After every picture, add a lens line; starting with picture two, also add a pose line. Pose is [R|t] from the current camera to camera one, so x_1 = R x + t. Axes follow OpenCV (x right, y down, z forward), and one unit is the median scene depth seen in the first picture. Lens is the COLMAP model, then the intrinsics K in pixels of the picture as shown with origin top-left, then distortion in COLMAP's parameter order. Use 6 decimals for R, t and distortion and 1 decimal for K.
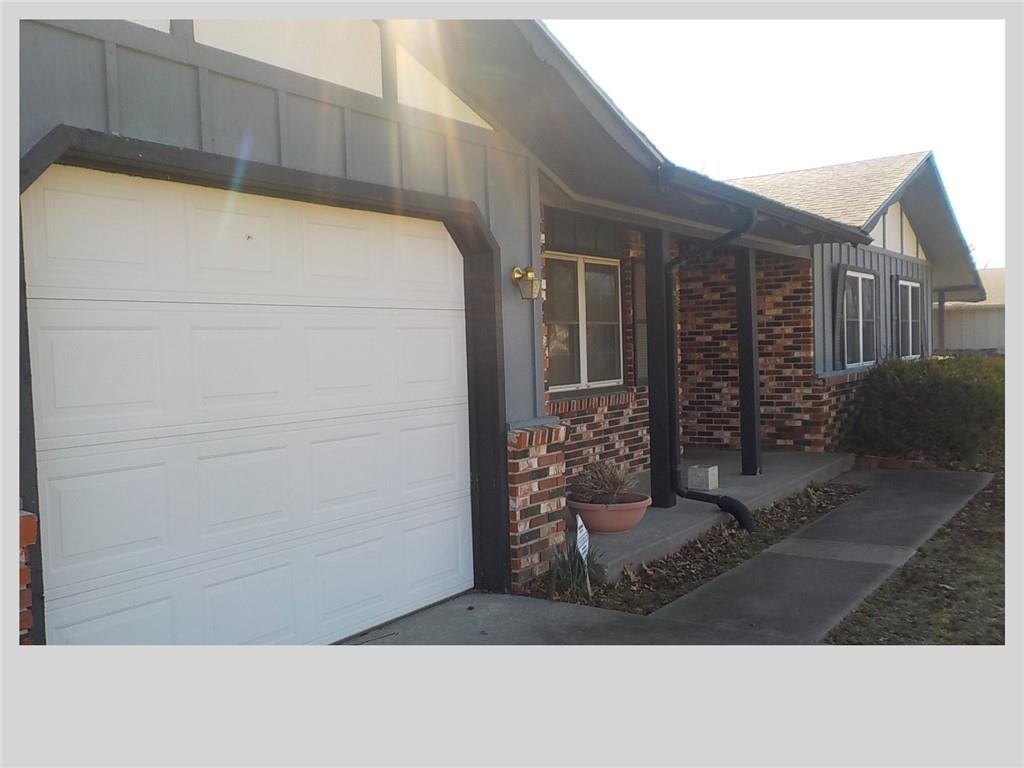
lens RADIAL K [[964.0, 0, 506.7], [0, 964.0, 392.5], [0, 0, 1]] dist [0.033907, -0.002919]
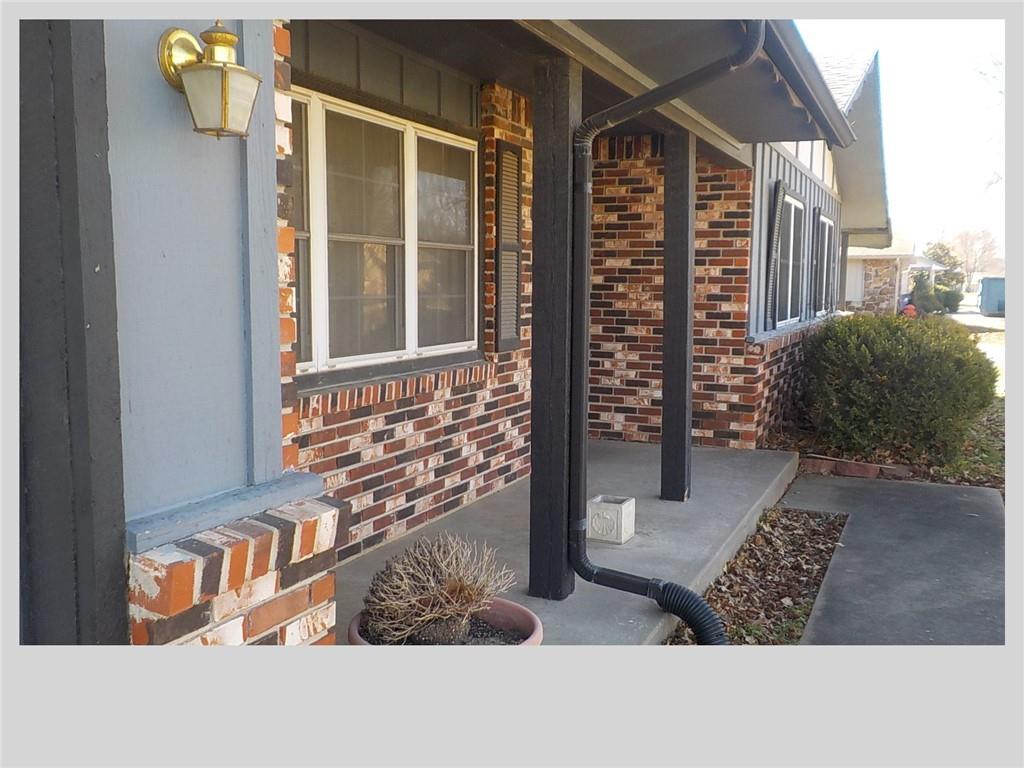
lens RADIAL K [[964.0, 0, 506.7], [0, 964.0, 392.5], [0, 0, 1]] dist [0.033907, -0.002919]
pose [[0.986233, 0.020163, 0.164131, 0.038955], [-0.031000, 0.997485, 0.063733, -0.020475], [-0.162433, -0.067944, 0.984378, 0.388956]]
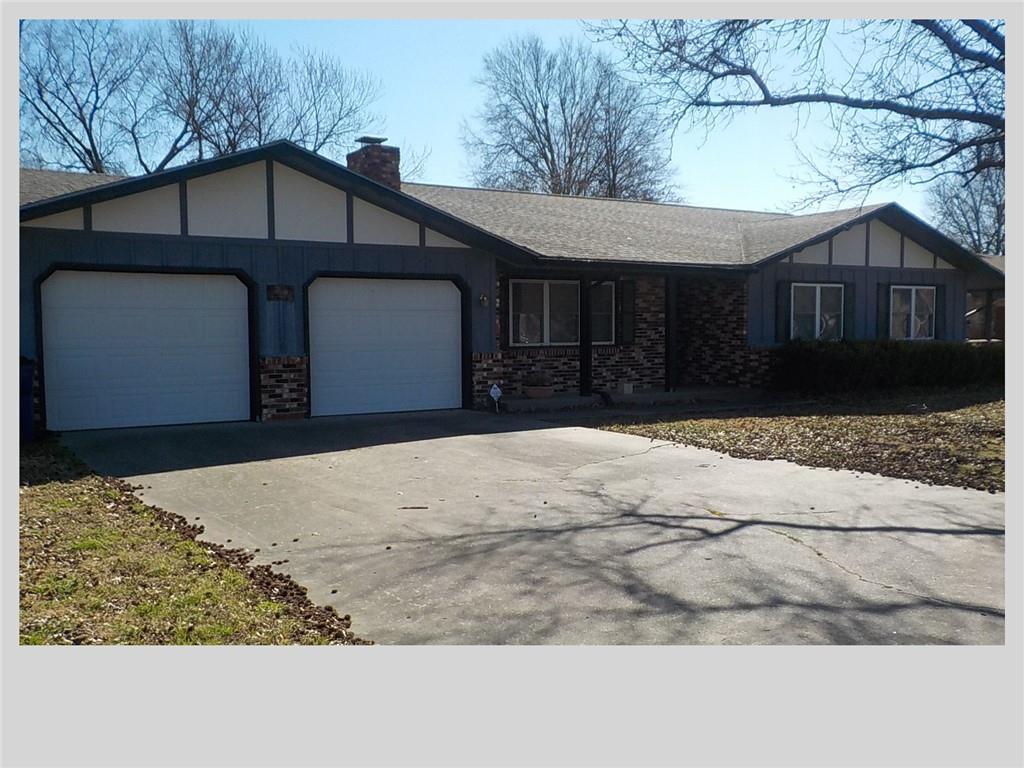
lens RADIAL K [[964.0, 0, 506.7], [0, 964.0, 392.5], [0, 0, 1]] dist [0.033907, -0.002919]
pose [[0.914019, 0.052973, -0.402198, 0.718035], [-0.042125, 0.998472, 0.035775, 0.028769], [0.403478, -0.015756, 0.914854, -0.906460]]
